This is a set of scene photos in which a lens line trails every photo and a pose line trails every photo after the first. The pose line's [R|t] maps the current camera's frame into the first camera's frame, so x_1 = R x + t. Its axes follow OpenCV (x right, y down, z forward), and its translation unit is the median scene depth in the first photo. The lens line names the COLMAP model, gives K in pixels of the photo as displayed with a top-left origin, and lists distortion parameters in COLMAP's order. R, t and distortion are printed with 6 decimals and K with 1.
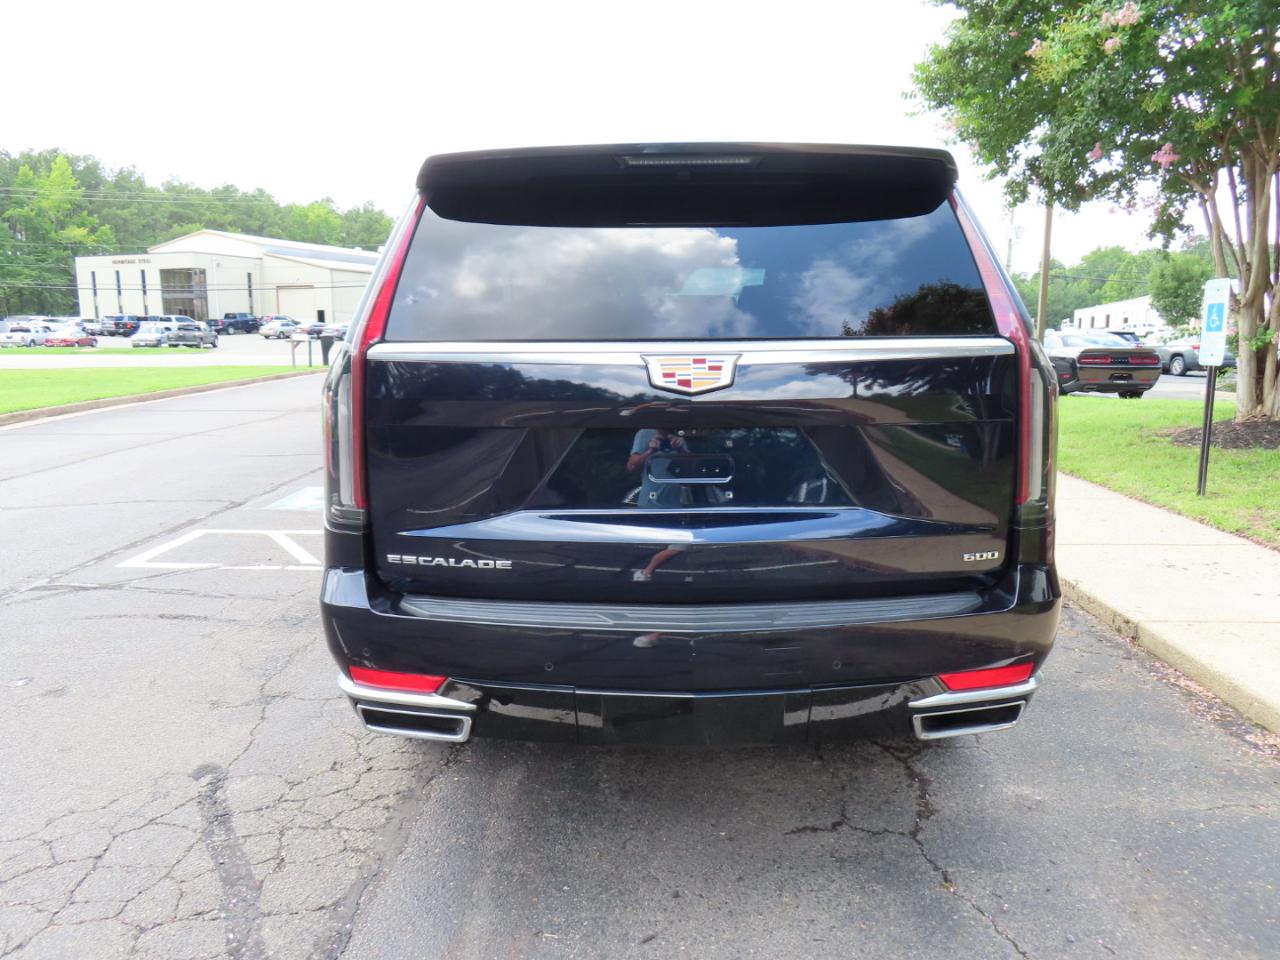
lens RADIAL K [[918.3, 0, 644.8], [0, 918.3, 474.9], [0, 0, 1]] dist [-0.011507, 0.006057]
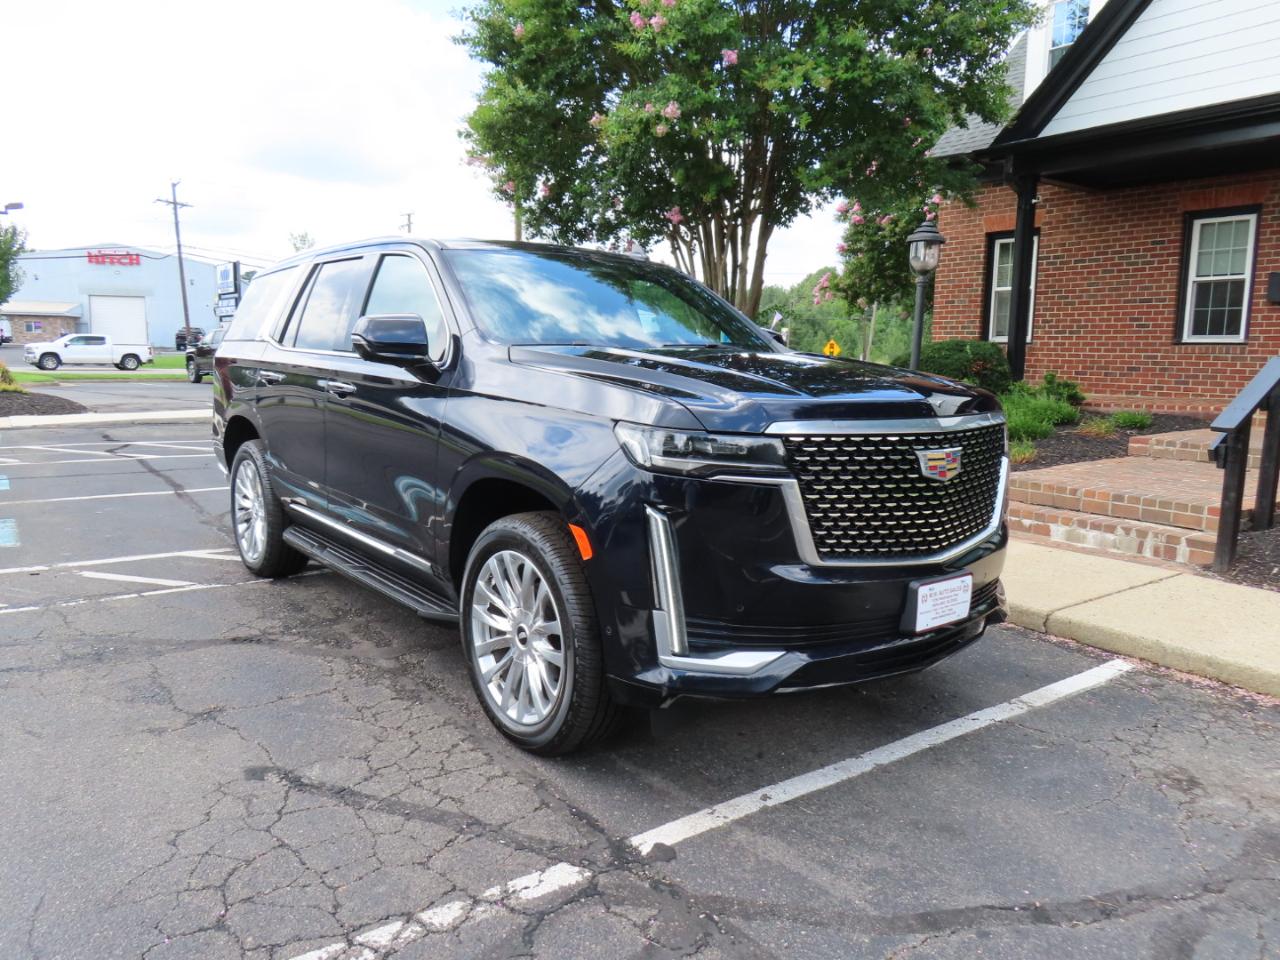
lens RADIAL K [[918.3, 0, 640.8], [0, 918.3, 481.7], [0, 0, 1]] dist [-0.011507, 0.006057]
pose [[0.802203, -0.068459, 0.593113, -0.800817], [0.072740, 0.997211, 0.016718, 0.022282], [-0.592603, 0.029732, 0.804946, -0.070896]]
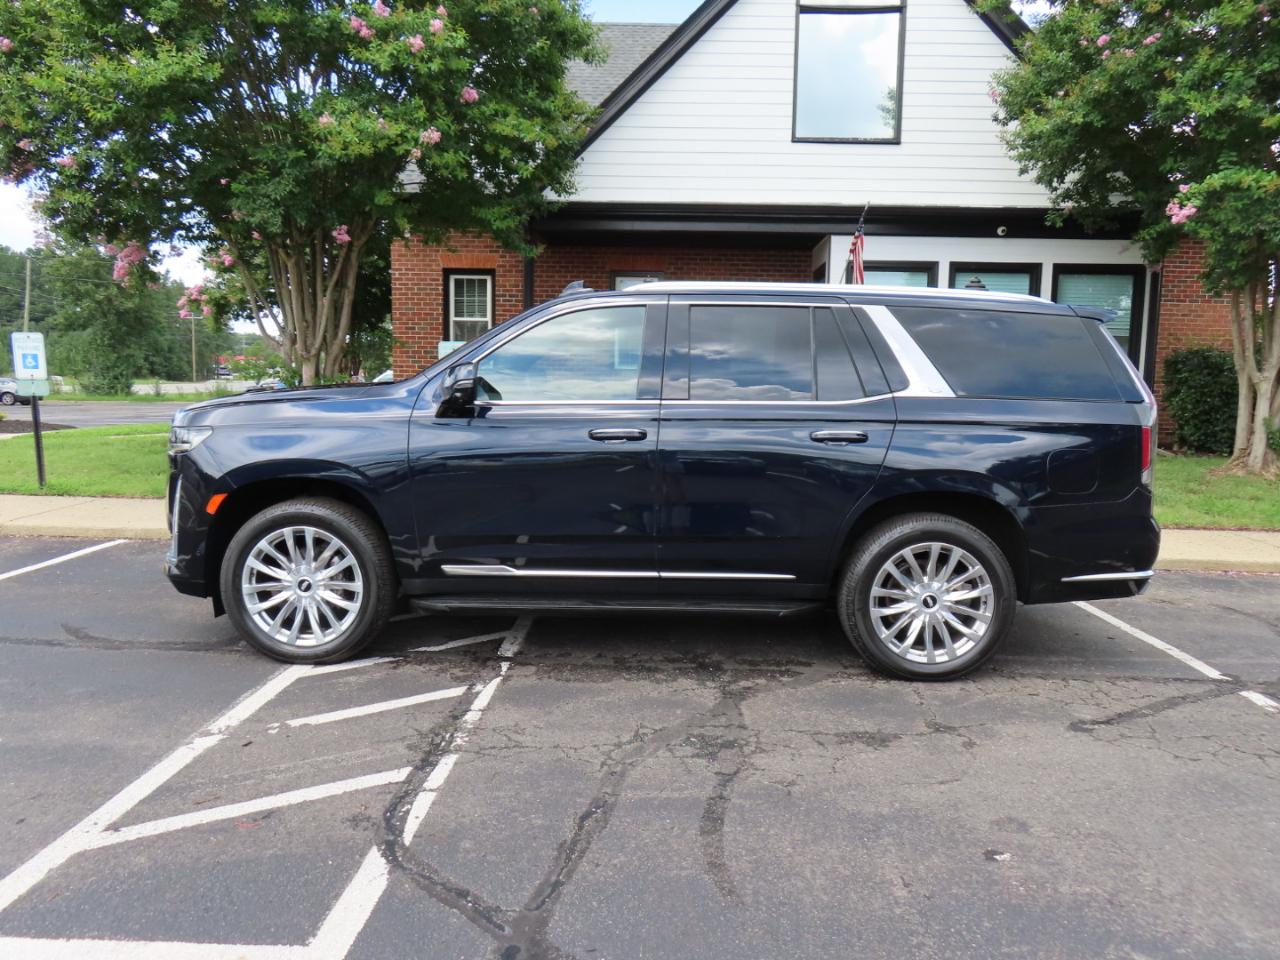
lens RADIAL K [[918.3, 0, 642.6], [0, 918.3, 478.9], [0, 0, 1]] dist [-0.011507, 0.006057]
pose [[0.011508, -0.104930, 0.994413, -1.959616], [0.131687, 0.985976, 0.102516, -0.274736], [-0.991225, 0.129772, 0.025164, 1.722123]]
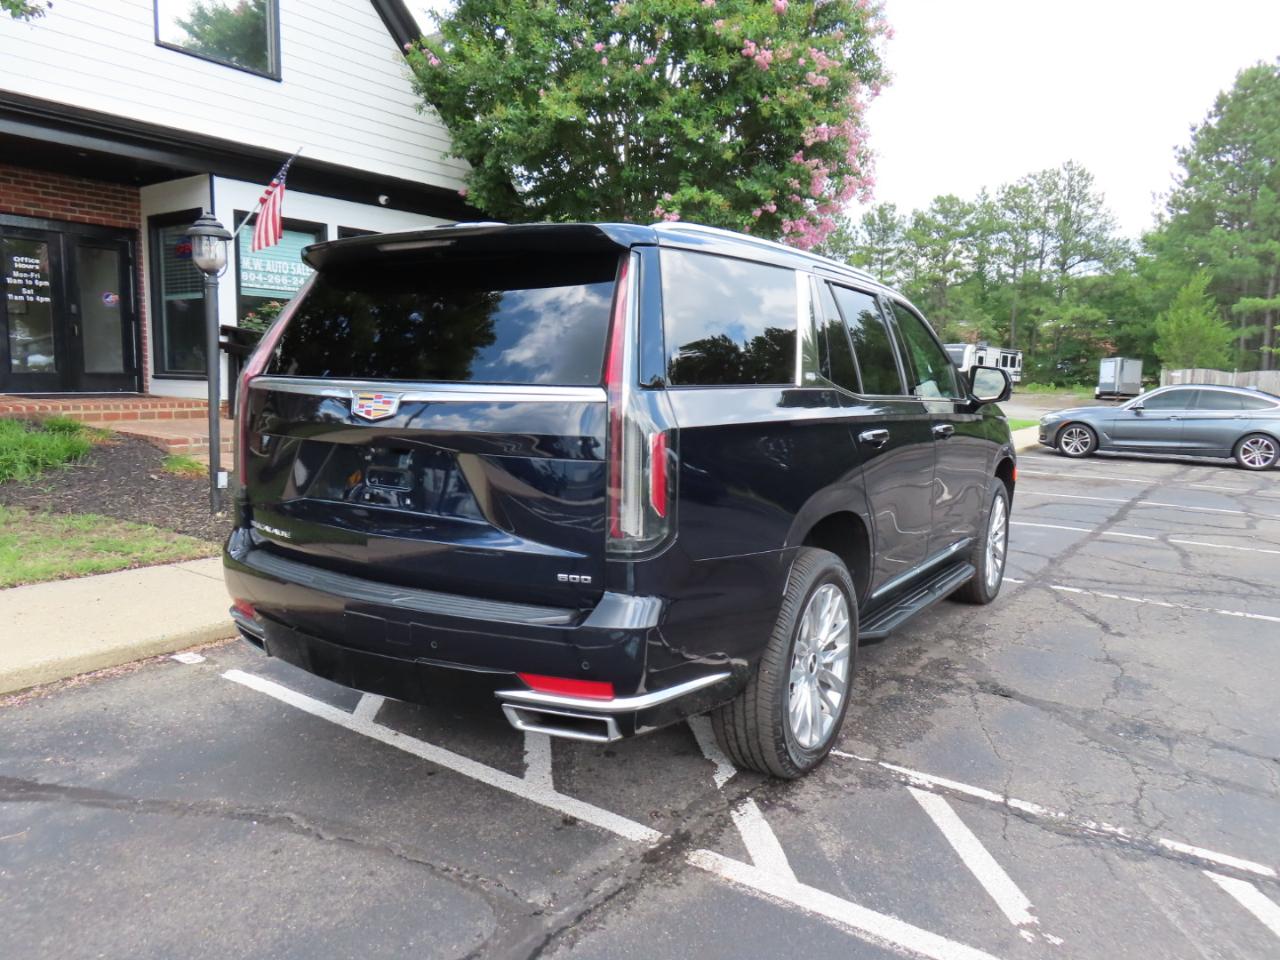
lens RADIAL K [[918.3, 0, 642.9], [0, 918.3, 483.2], [0, 0, 1]] dist [-0.011507, 0.006057]
pose [[-0.825393, -0.088445, 0.557588, -0.763497], [0.064145, 0.966565, 0.248270, -0.510992], [-0.560903, 0.240687, -0.792122, 3.181548]]
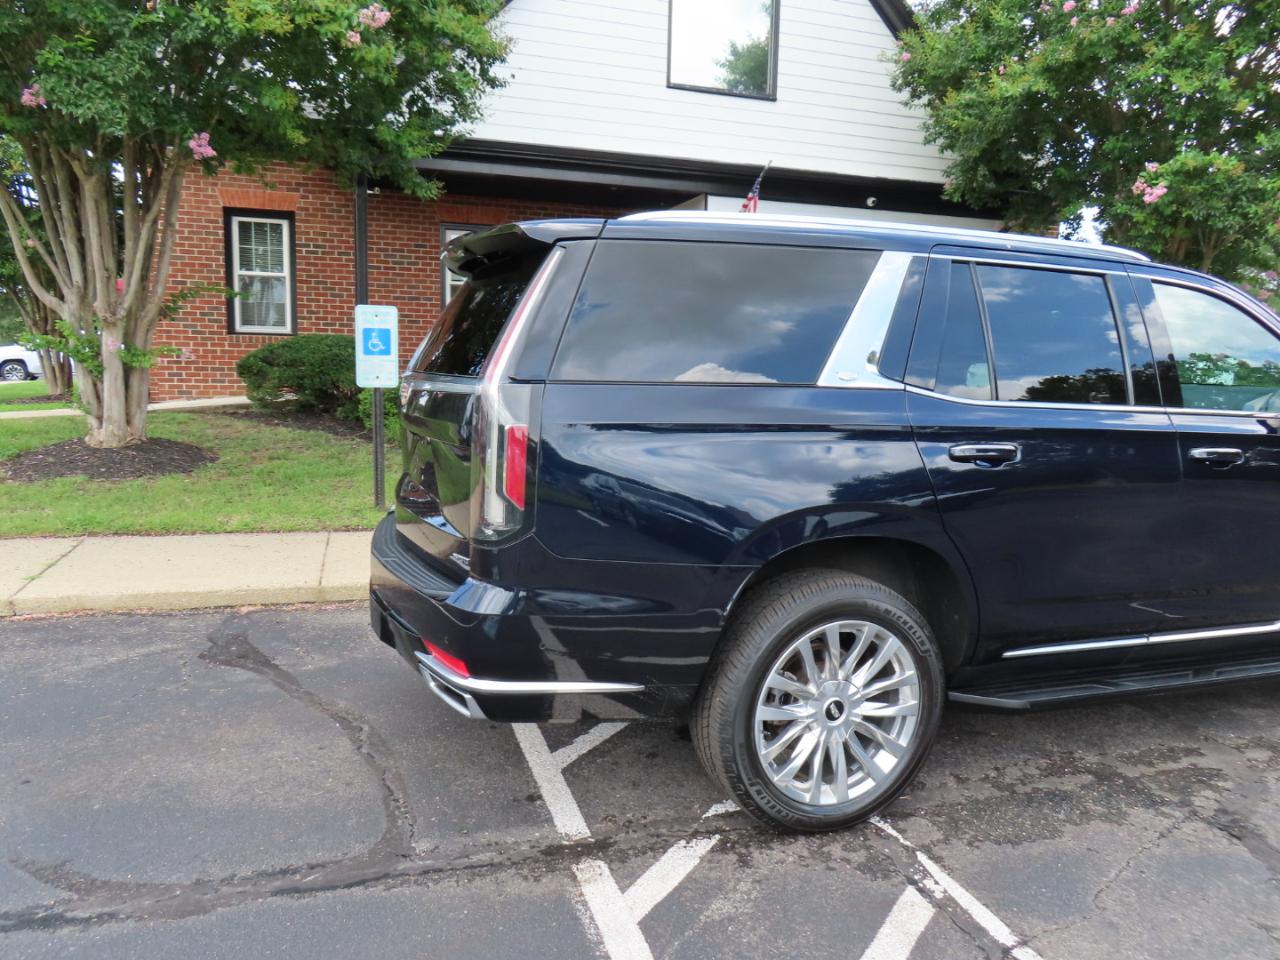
lens RADIAL K [[918.3, 0, 640.5], [0, 918.3, 478.1], [0, 0, 1]] dist [-0.011507, 0.006057]
pose [[-0.323605, -0.135531, 0.936435, -1.175218], [0.115190, 0.976684, 0.181163, -0.432267], [-0.939154, 0.166493, -0.300448, 2.606479]]
